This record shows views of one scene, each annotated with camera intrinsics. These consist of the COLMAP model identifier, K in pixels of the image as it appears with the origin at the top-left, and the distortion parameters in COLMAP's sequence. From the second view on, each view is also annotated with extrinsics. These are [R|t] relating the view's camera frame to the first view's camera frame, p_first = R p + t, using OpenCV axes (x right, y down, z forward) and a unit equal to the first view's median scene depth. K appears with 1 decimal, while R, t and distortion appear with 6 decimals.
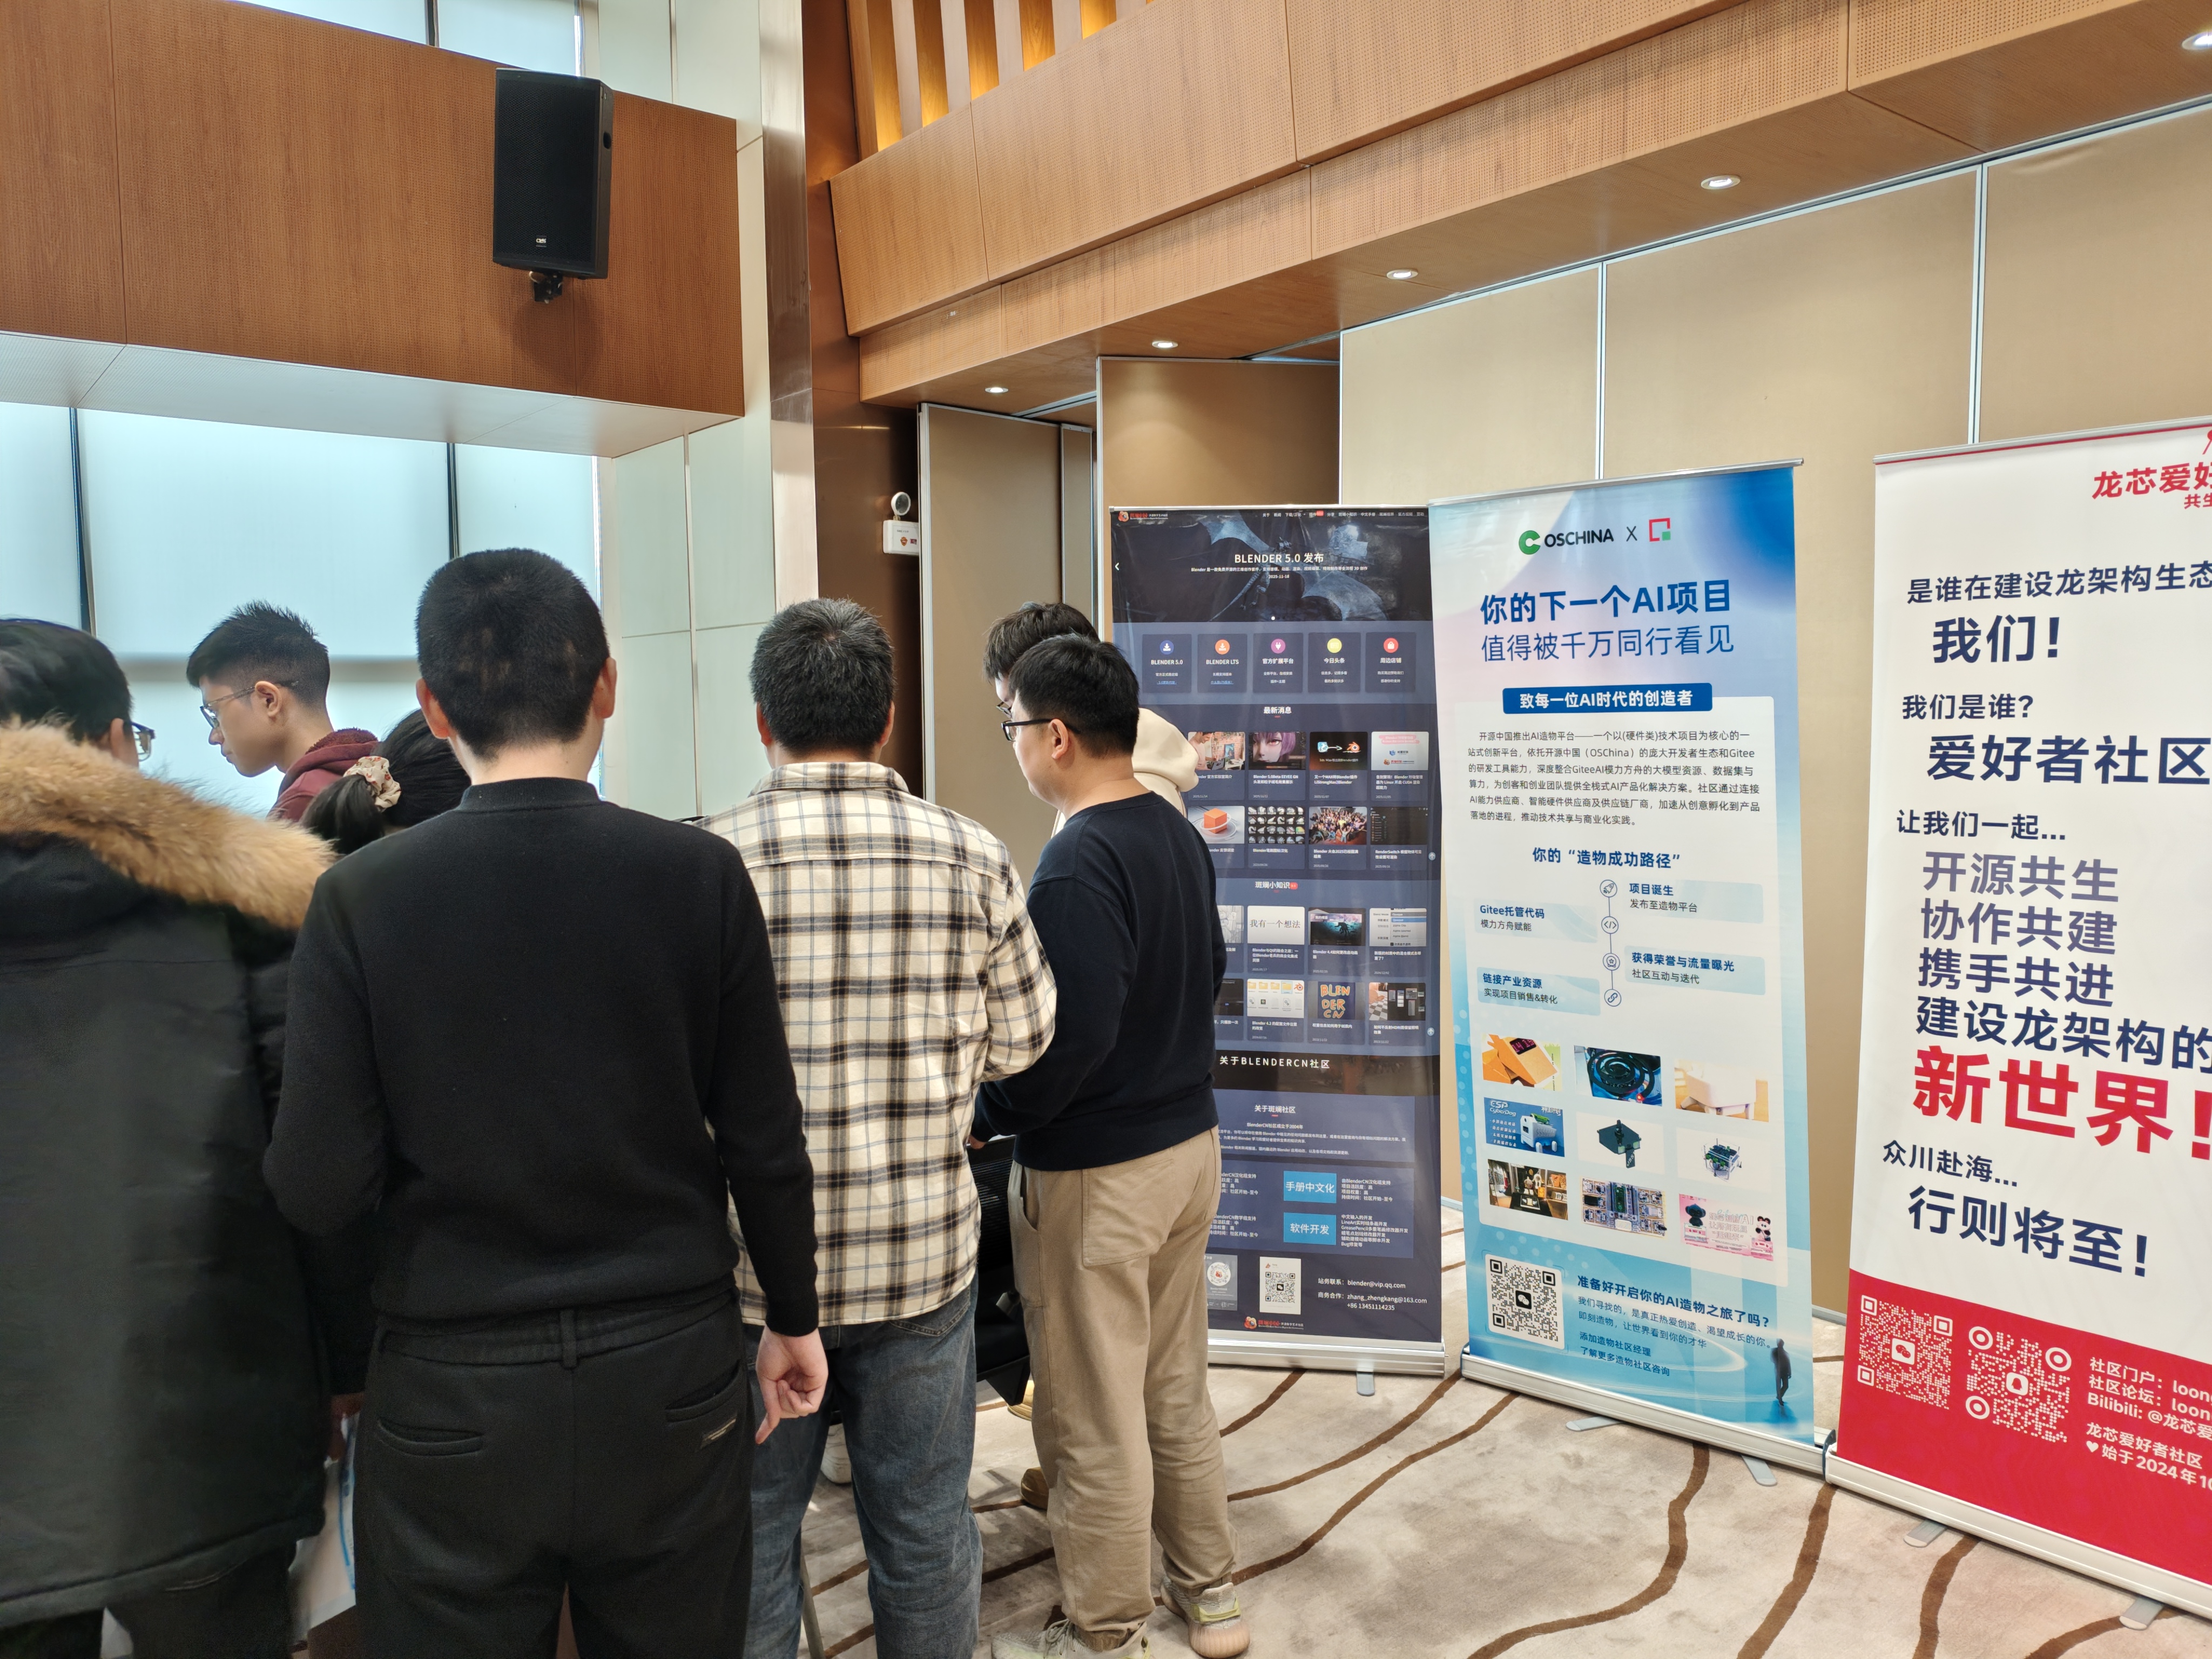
lens RADIAL K [[1563.5, 0, 1111.6], [0, 1563.5, 830.9], [0, 0, 1]] dist [0.031037, -0.026814]
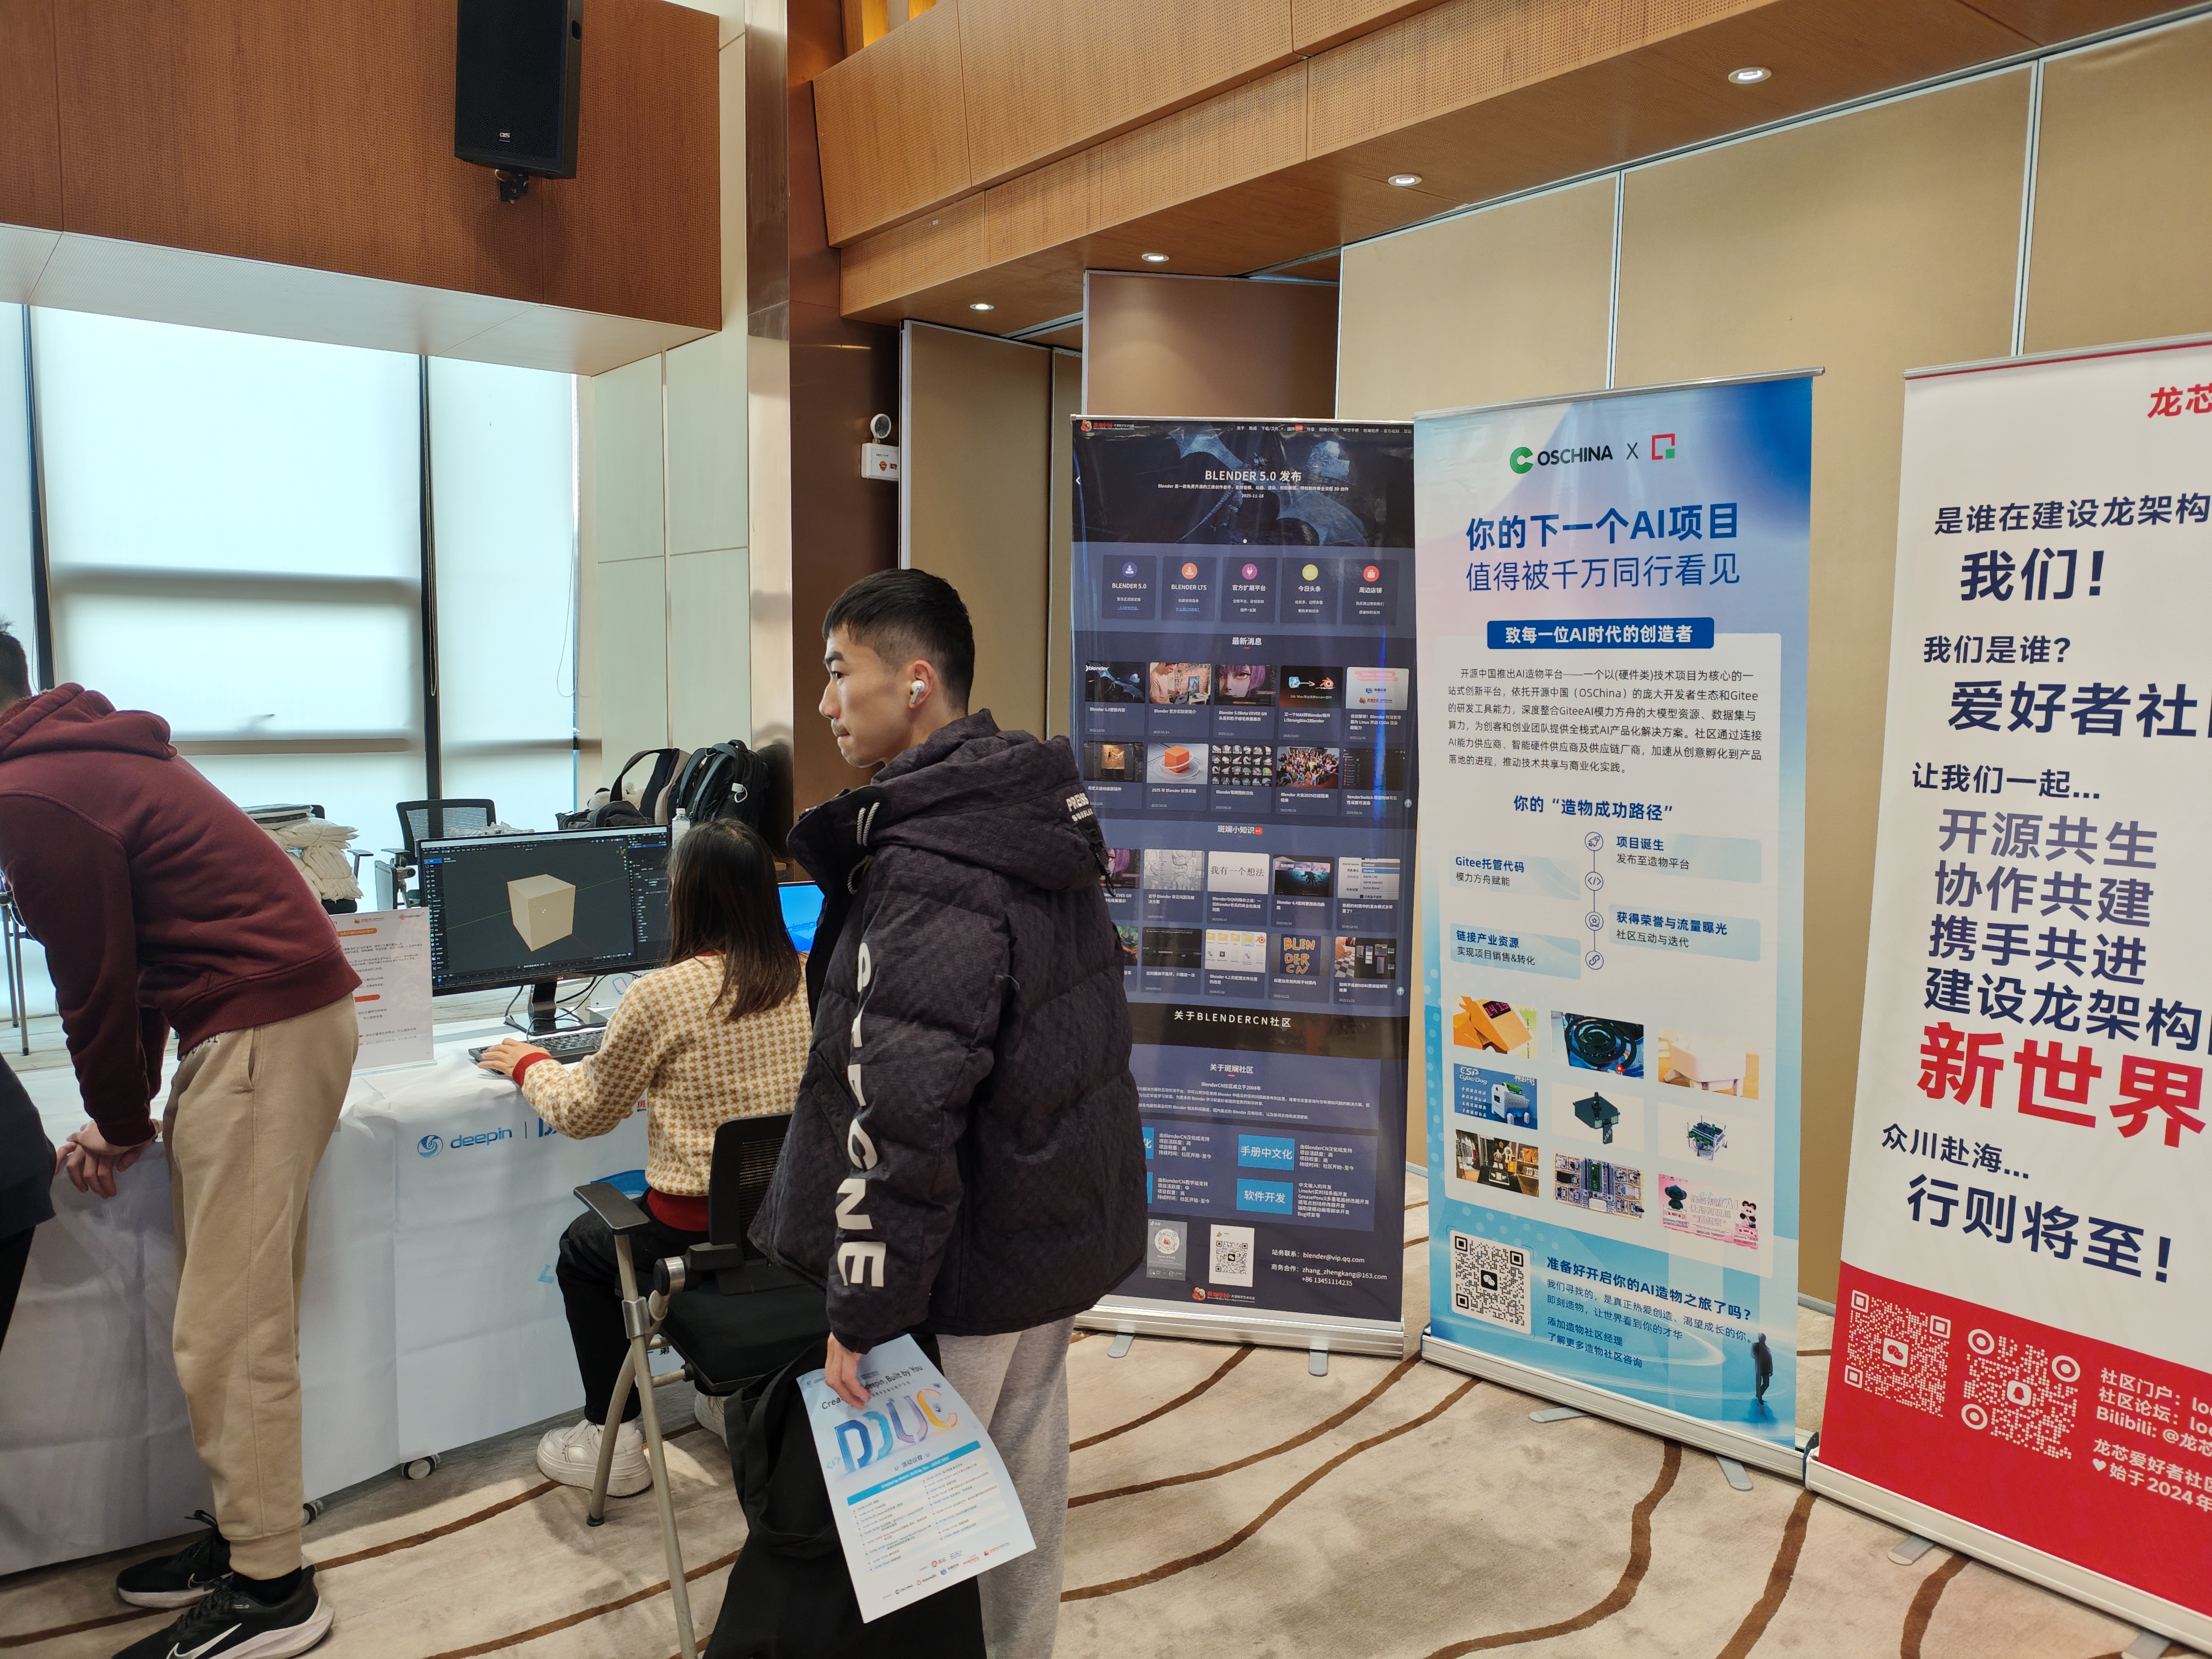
lens RADIAL K [[1563.5, 0, 1102.1], [0, 1563.5, 825.2], [0, 0, 1]] dist [0.031037, -0.026814]
pose [[0.999474, 0.028814, -0.014910, 0.042466], [-0.028424, 0.999265, 0.025728, 0.011866], [0.015641, -0.025290, 0.999558, 0.077631]]
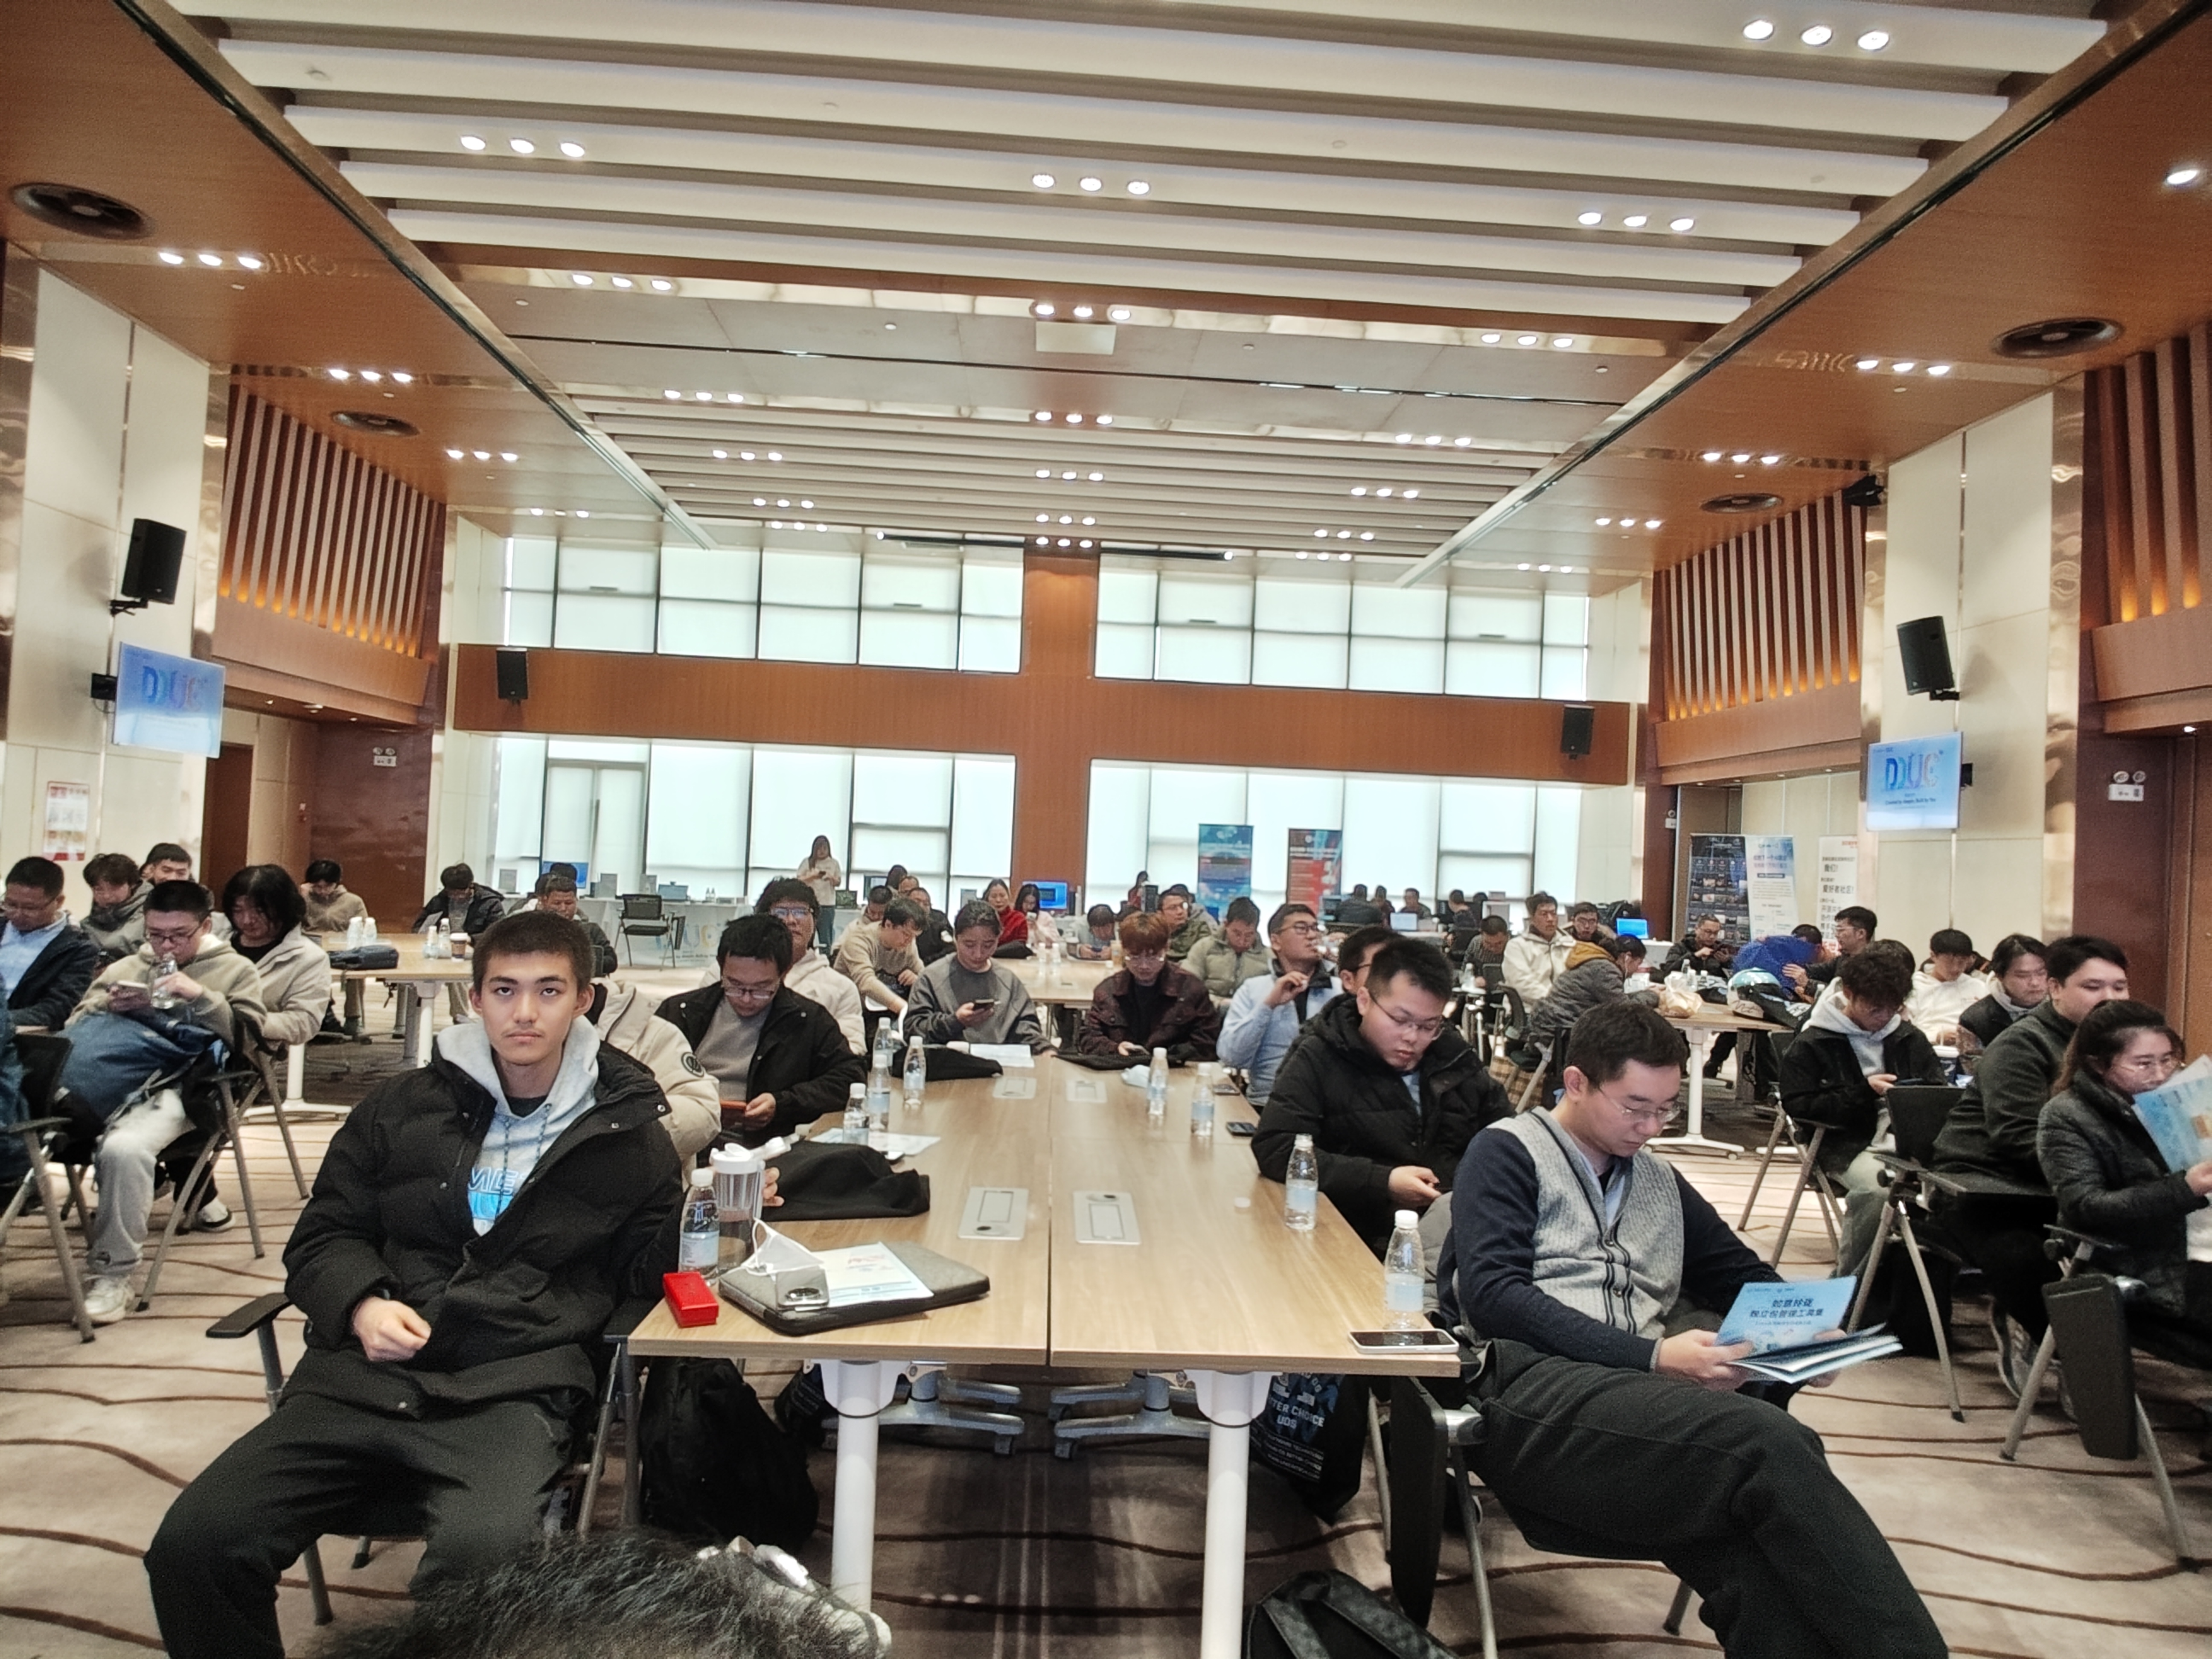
lens RADIAL K [[1357.5, 0, 1106.4], [0, 1357.5, 827.2], [0, 0, 1]] dist [-0.001741, -0.000166]
pose [[0.806492, 0.033923, -0.590270, 1.209772], [-0.101080, 0.991565, -0.081122, 0.359331], [0.582540, 0.125089, 0.803119, -4.081641]]
